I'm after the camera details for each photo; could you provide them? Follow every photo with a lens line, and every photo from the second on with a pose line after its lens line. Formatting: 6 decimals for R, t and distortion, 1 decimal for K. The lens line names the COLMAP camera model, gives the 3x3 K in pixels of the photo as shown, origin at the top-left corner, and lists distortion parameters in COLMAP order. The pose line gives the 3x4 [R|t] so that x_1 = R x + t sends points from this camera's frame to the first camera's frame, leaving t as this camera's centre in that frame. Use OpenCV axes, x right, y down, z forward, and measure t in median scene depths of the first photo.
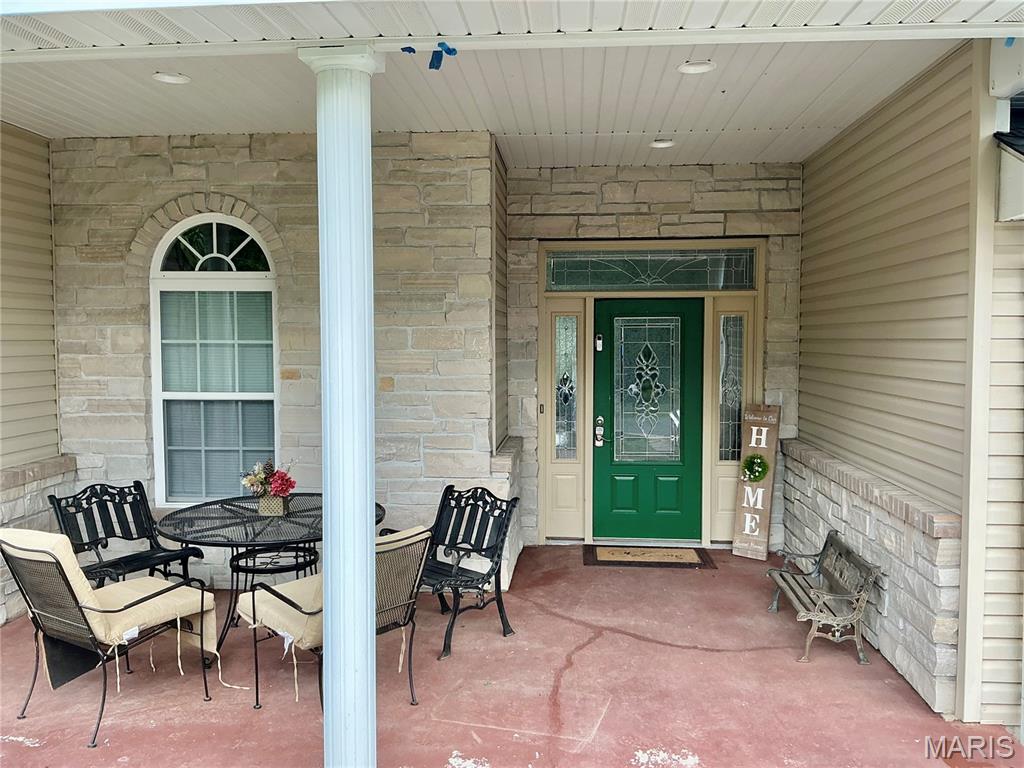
lens RADIAL K [[828.5, 0, 512.0], [0, 828.5, 384.0], [0, 0, 1]] dist [0.087953, -0.200091]
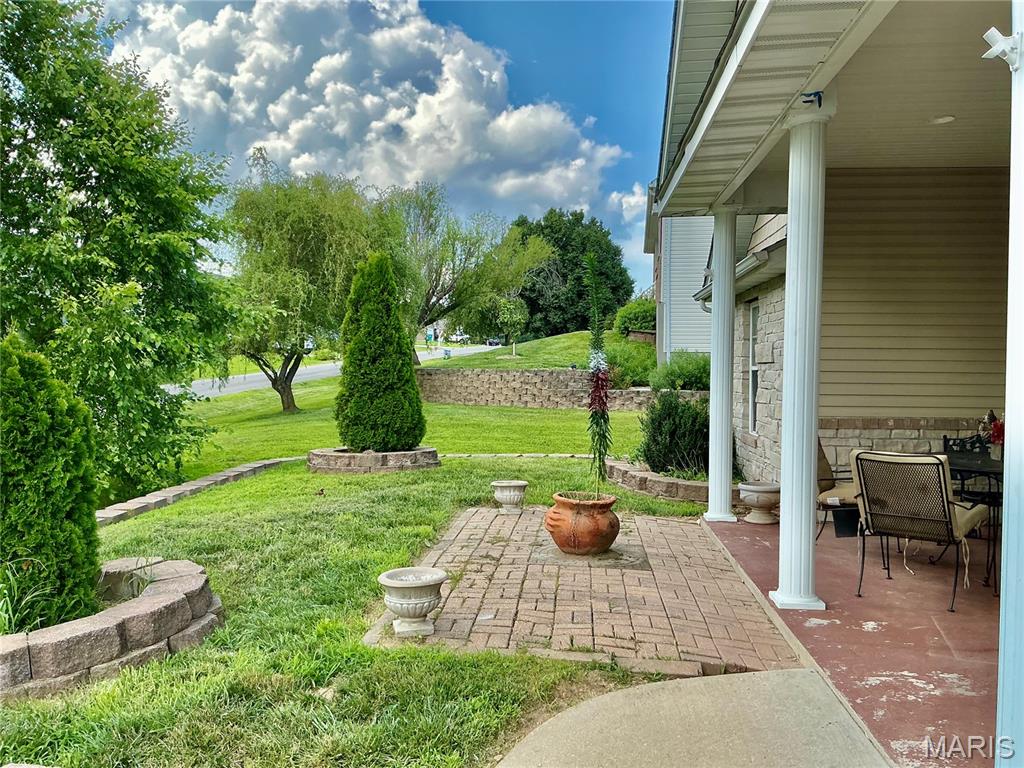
lens RADIAL K [[828.5, 0, 512.0], [0, 828.5, 384.0], [0, 0, 1]] dist [0.087953, -0.200091]
pose [[-0.017733, 0.017385, -0.999692, 0.724497], [-0.068617, 0.997470, 0.018564, 0.064393], [0.997485, 0.068925, -0.016495, 0.277019]]
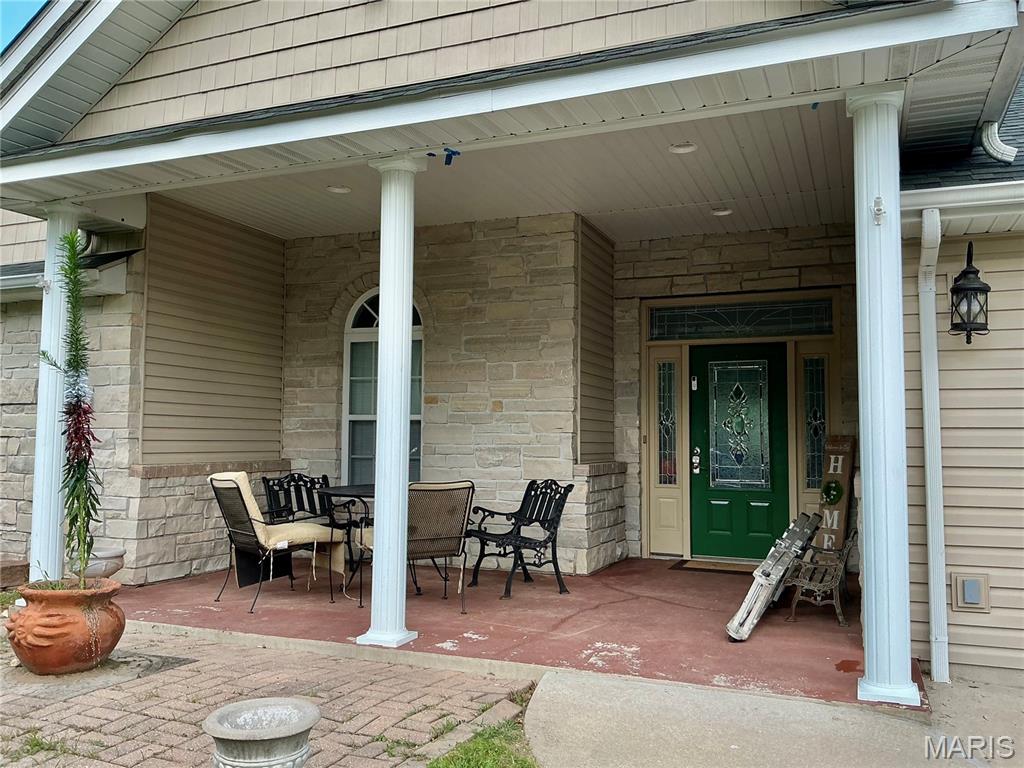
lens RADIAL K [[828.5, 0, 512.0], [0, 828.5, 384.0], [0, 0, 1]] dist [0.087953, -0.200091]
pose [[0.949003, -0.011472, -0.315059, 0.276627], [-0.028516, 0.992118, -0.122019, 0.121773], [0.313976, 0.124781, 0.941195, -0.216669]]
